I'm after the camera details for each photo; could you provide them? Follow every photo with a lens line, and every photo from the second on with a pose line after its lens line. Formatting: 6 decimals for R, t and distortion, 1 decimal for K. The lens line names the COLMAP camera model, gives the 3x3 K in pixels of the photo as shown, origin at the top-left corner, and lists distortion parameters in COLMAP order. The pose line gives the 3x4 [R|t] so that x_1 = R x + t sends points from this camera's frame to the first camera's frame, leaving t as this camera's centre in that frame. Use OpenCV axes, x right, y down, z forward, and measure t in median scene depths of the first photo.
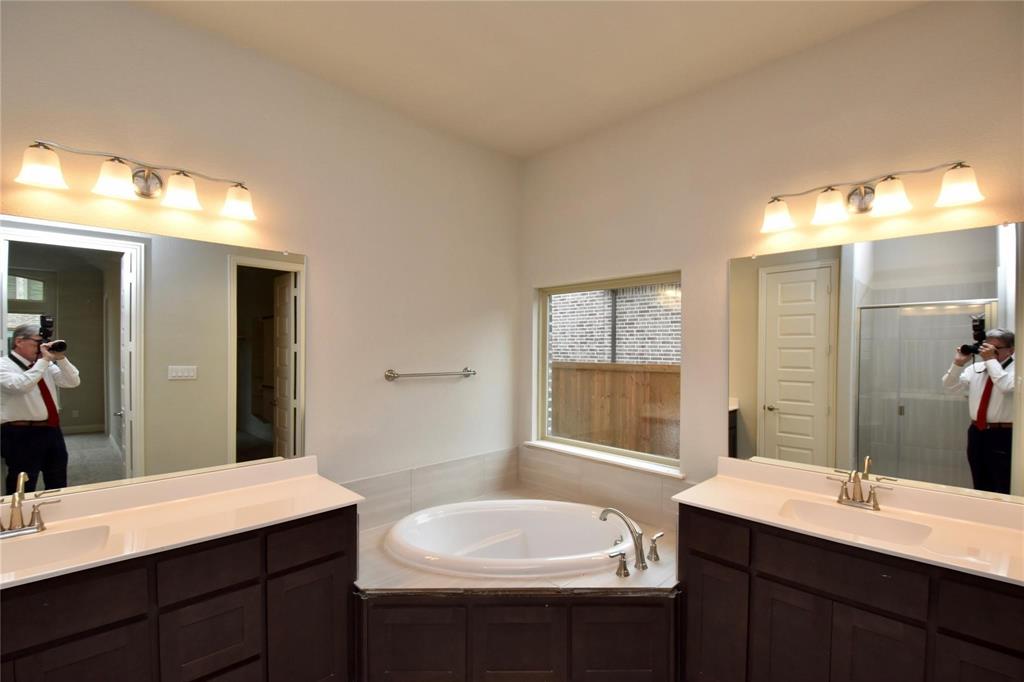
lens RADIAL K [[458.6, 0, 522.8], [0, 458.6, 346.6], [0, 0, 1]] dist [0.012470, -0.021158]
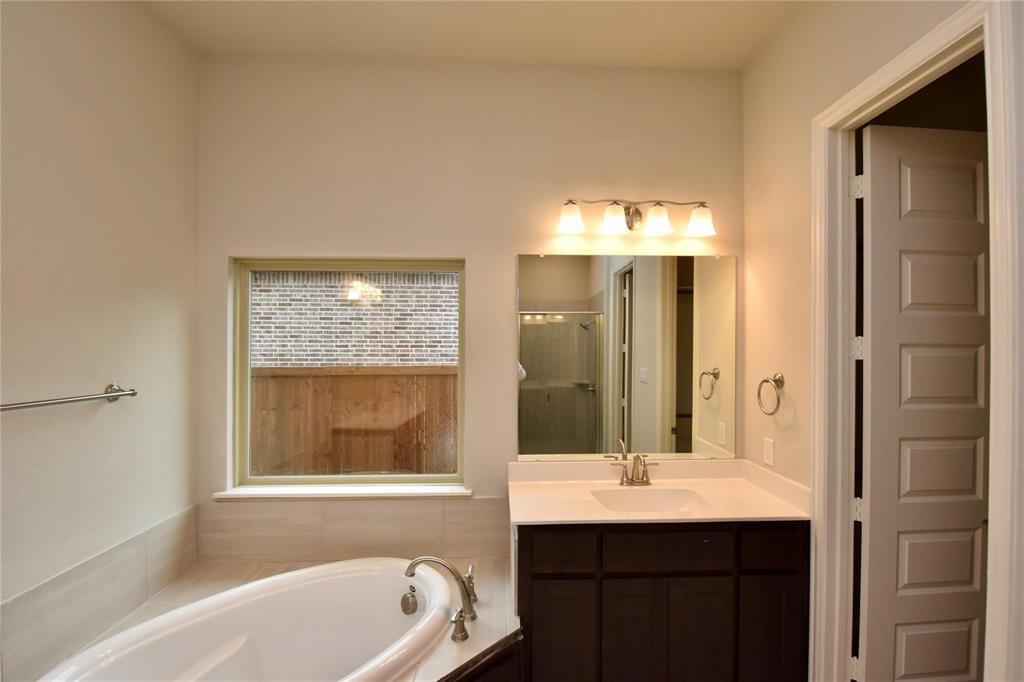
lens RADIAL K [[458.6, 0, 522.8], [0, 458.6, 346.6], [0, 0, 1]] dist [0.012470, -0.021158]
pose [[0.672484, -0.001694, 0.740109, -0.196326], [0.000379, 0.999998, 0.001944, 0.000065], [-0.740111, -0.001026, 0.672484, 0.274017]]
